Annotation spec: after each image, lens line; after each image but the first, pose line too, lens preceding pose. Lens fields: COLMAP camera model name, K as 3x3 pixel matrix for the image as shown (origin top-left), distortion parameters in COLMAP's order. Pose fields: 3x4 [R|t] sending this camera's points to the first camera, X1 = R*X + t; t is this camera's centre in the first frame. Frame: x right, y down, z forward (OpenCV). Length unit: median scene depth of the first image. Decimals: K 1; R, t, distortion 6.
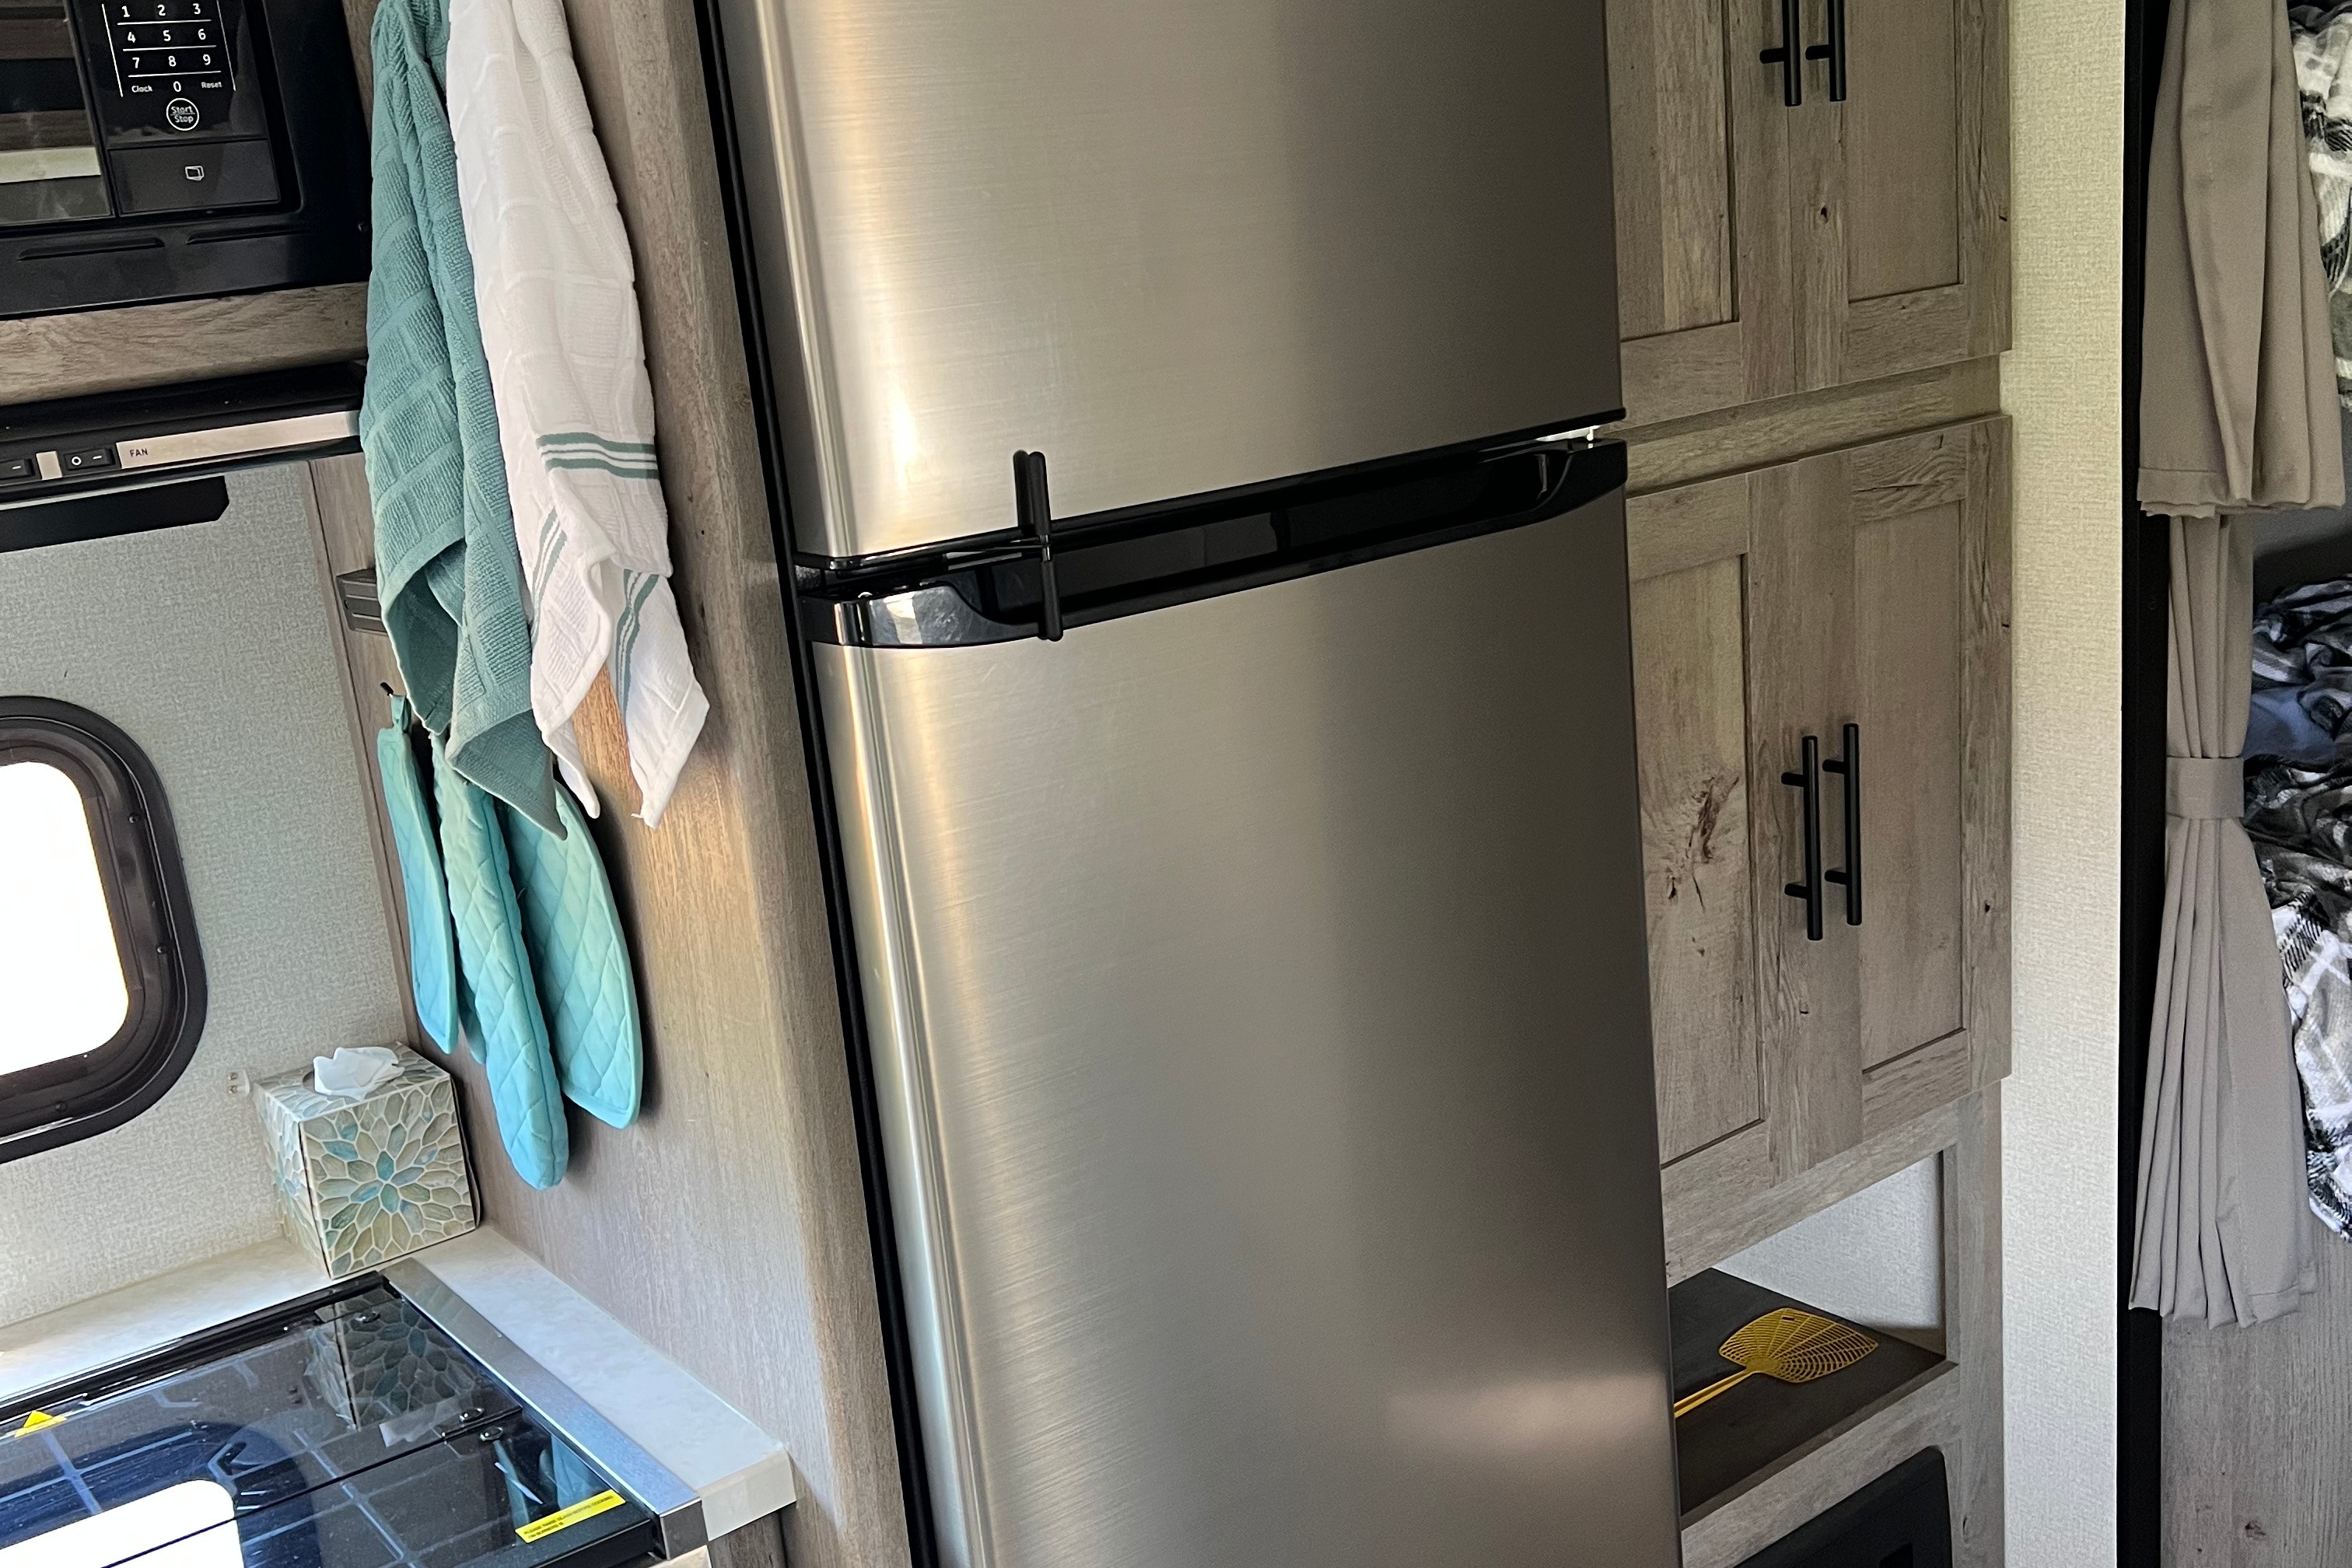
lens RADIAL K [[2171.7, 0, 1175.0], [0, 2171.7, 804.2], [0, 0, 1]] dist [0.017721, 0.005962]
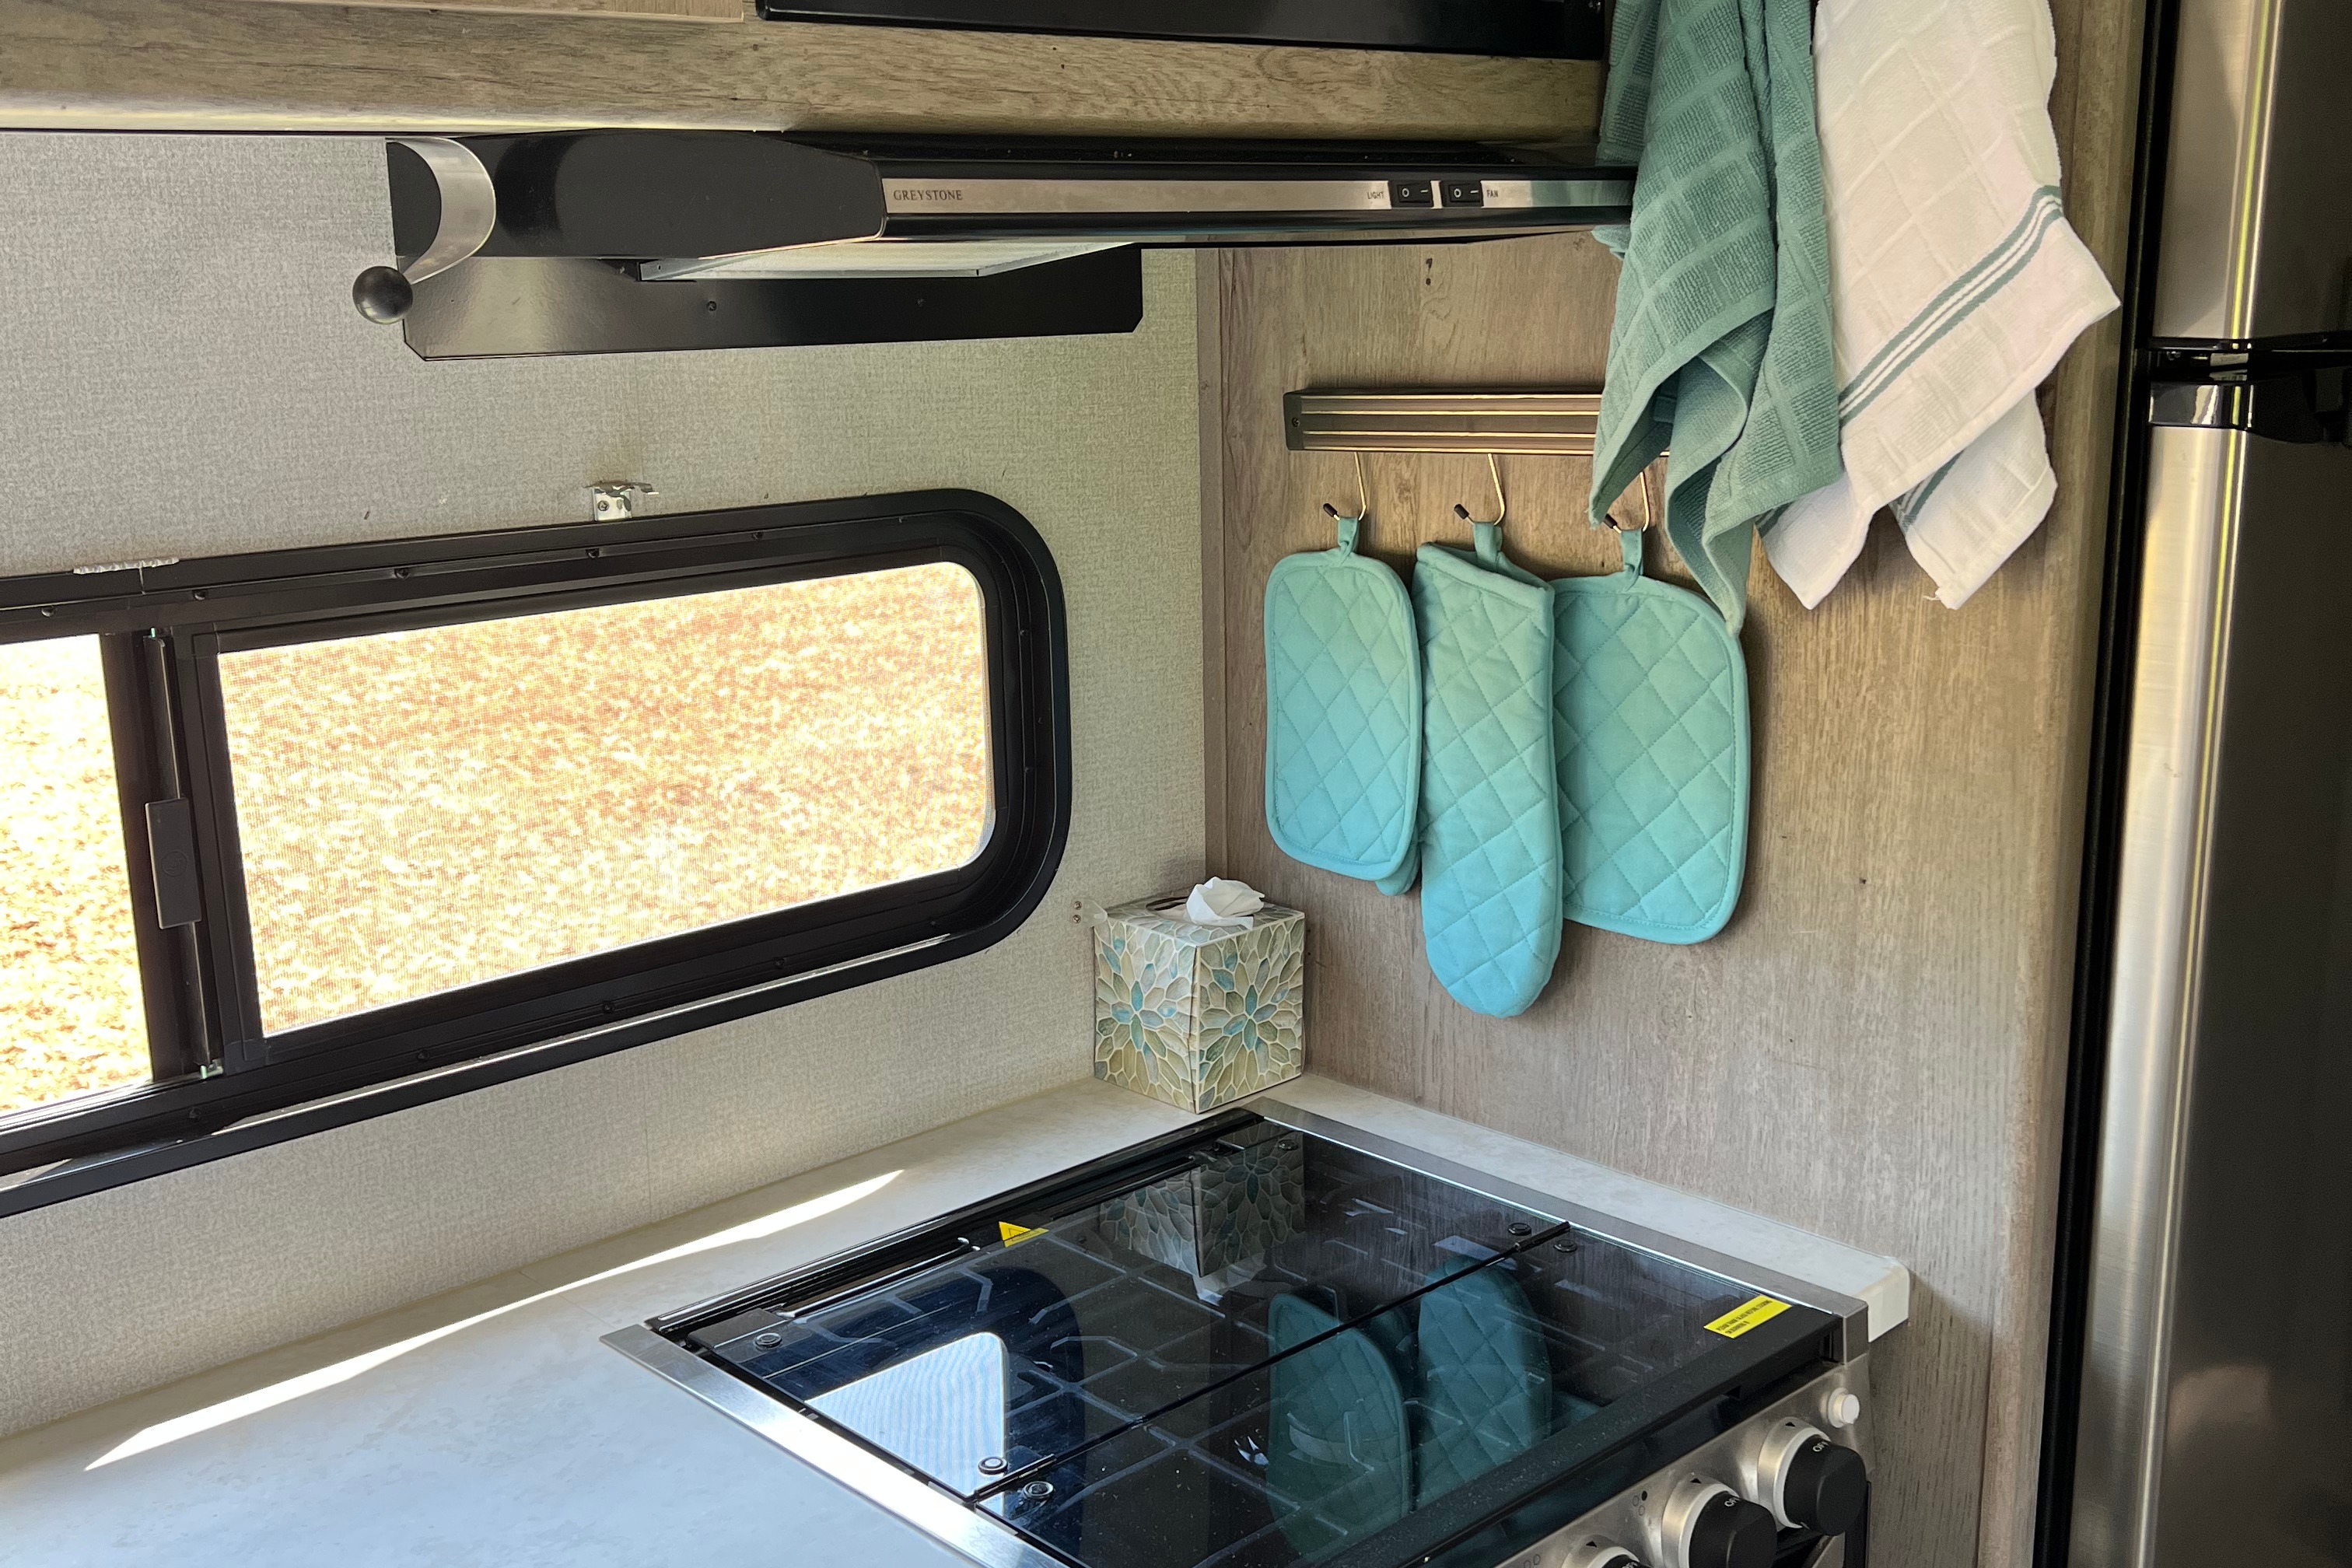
lens RADIAL K [[2146.0, 0, 1176.0], [0, 2146.0, 784.0], [0, 0, 1]] dist [0.180552, -0.319455]
pose [[0.989866, 0.057162, 0.129992, -0.523034], [-0.052026, 0.997738, -0.042569, 0.110601], [-0.132132, 0.035374, 0.990601, 0.038981]]
